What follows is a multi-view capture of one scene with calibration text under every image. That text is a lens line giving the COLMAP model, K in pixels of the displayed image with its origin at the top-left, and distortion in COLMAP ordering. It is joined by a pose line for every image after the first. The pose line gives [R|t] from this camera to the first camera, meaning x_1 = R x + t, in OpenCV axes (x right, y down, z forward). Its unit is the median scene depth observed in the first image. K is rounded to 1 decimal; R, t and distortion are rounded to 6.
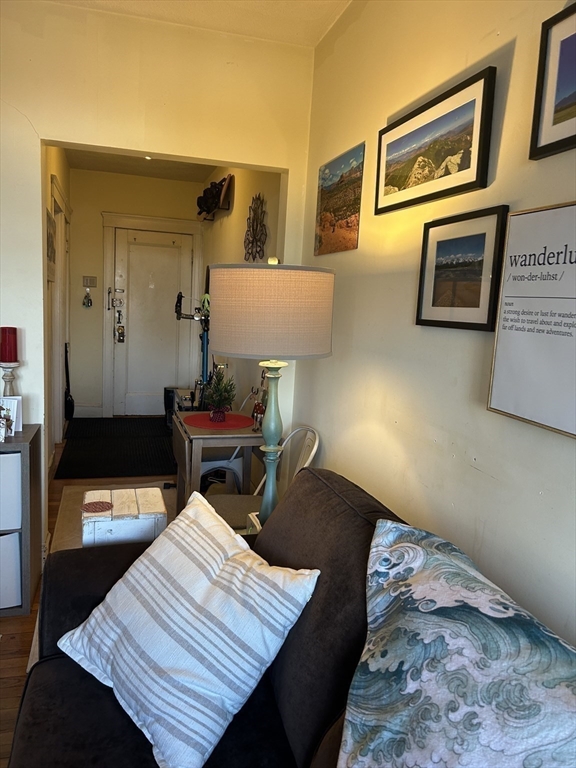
lens RADIAL K [[571.3, 0, 287.0], [0, 571.3, 390.0], [0, 0, 1]] dist [0.058899, -0.066624]
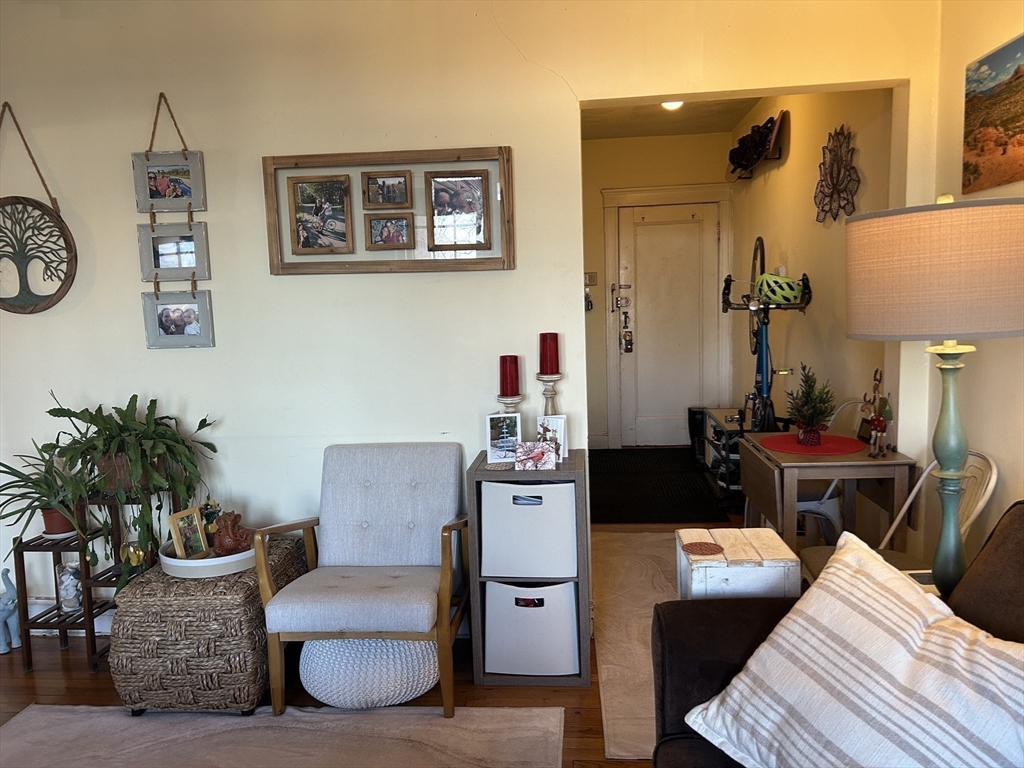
lens RADIAL K [[761.8, 0, 515.8], [0, 761.8, 389.4], [0, 0, 1]] dist [0.058899, -0.066624]
pose [[0.927733, -0.044737, -0.370554, -0.117004], [0.030535, 0.998560, -0.044108, 0.019095], [0.371994, 0.029605, 0.927763, -0.034143]]
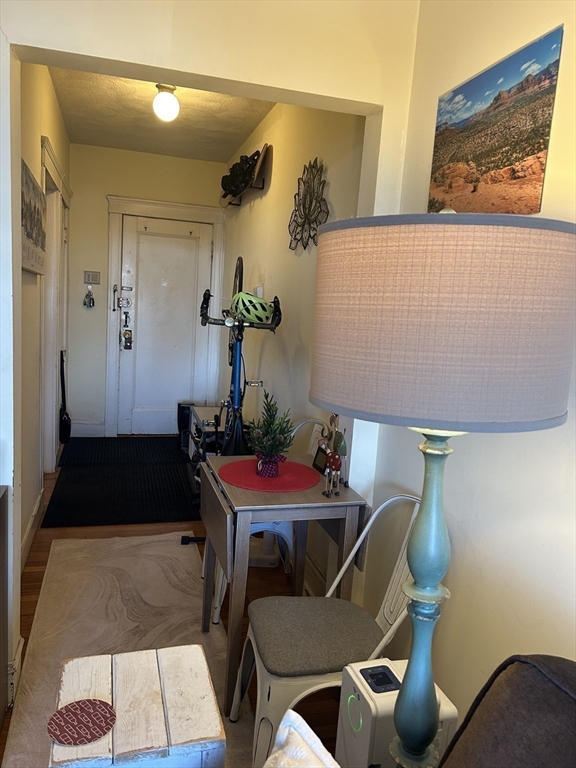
lens RADIAL K [[571.3, 0, 285.9], [0, 571.3, 390.9], [0, 0, 1]] dist [0.058899, -0.066624]
pose [[0.999890, 0.011851, -0.008943, -0.106962], [-0.011867, 0.999928, -0.001756, -0.052159], [0.008922, 0.001862, 0.999958, 0.348186]]
